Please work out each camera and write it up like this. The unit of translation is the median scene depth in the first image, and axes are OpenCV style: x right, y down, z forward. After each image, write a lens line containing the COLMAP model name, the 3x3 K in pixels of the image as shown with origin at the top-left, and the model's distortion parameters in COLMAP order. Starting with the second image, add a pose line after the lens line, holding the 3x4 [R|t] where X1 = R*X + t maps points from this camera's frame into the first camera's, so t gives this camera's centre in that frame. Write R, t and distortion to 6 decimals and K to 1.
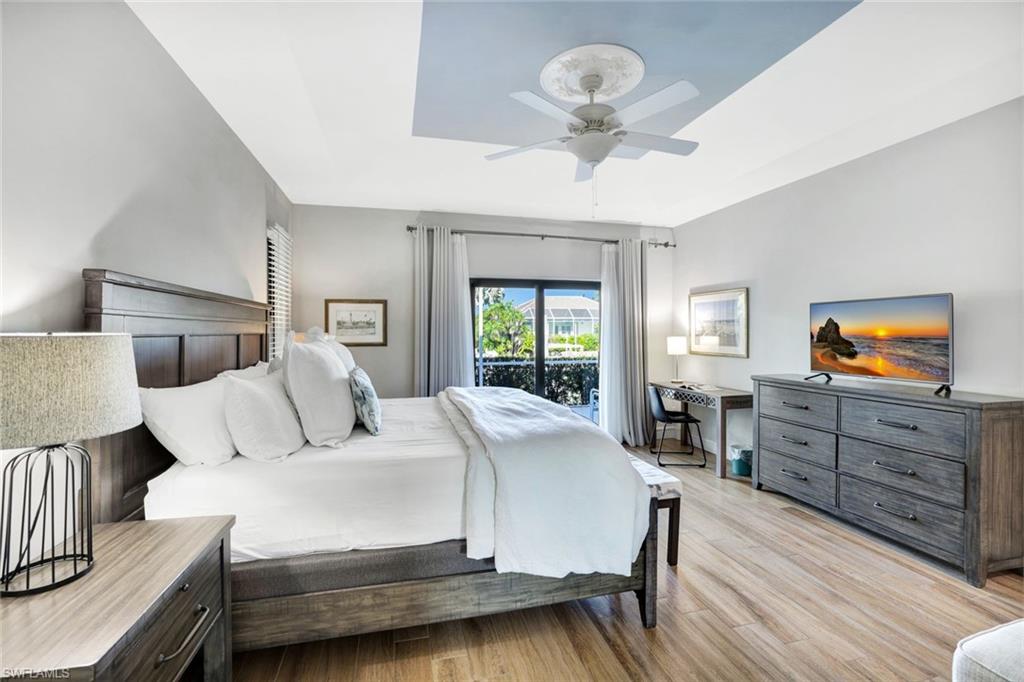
lens RADIAL K [[437.3, 0, 508.8], [0, 437.3, 331.6], [0, 0, 1]] dist [-0.046143, 0.015841]
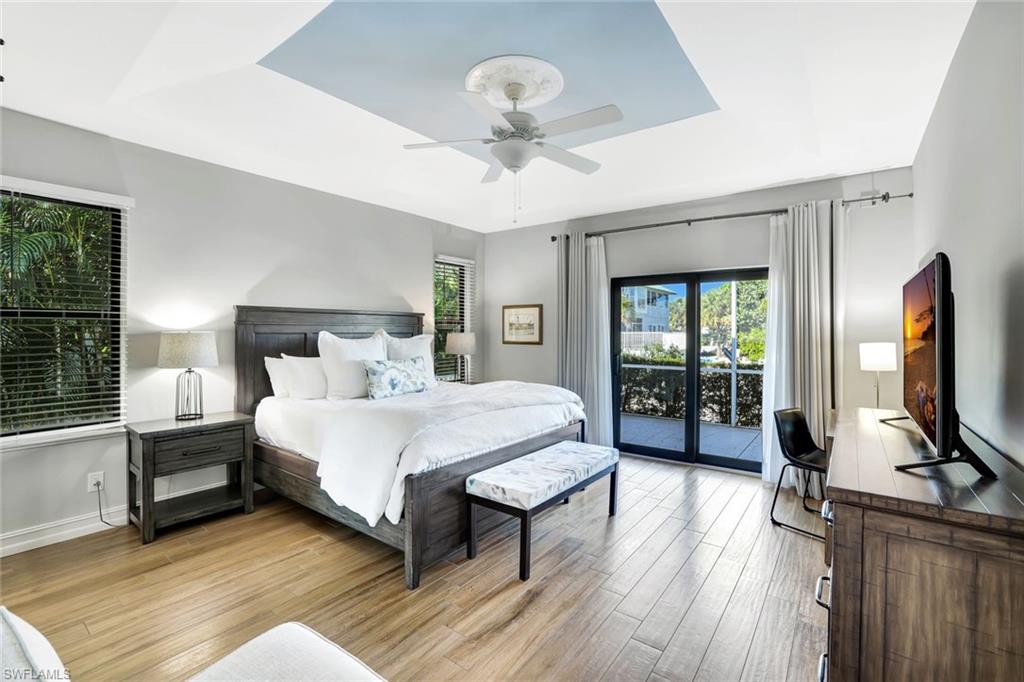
lens RADIAL K [[456.4, 0, 506.6], [0, 456.4, 330.1], [0, 0, 1]] dist [-0.046734, 0.017132]
pose [[0.624139, 0.002376, -0.781310, 0.598148], [-0.005858, 0.999981, -0.001639, -0.002676], [0.781292, 0.005600, 0.624141, 0.184622]]
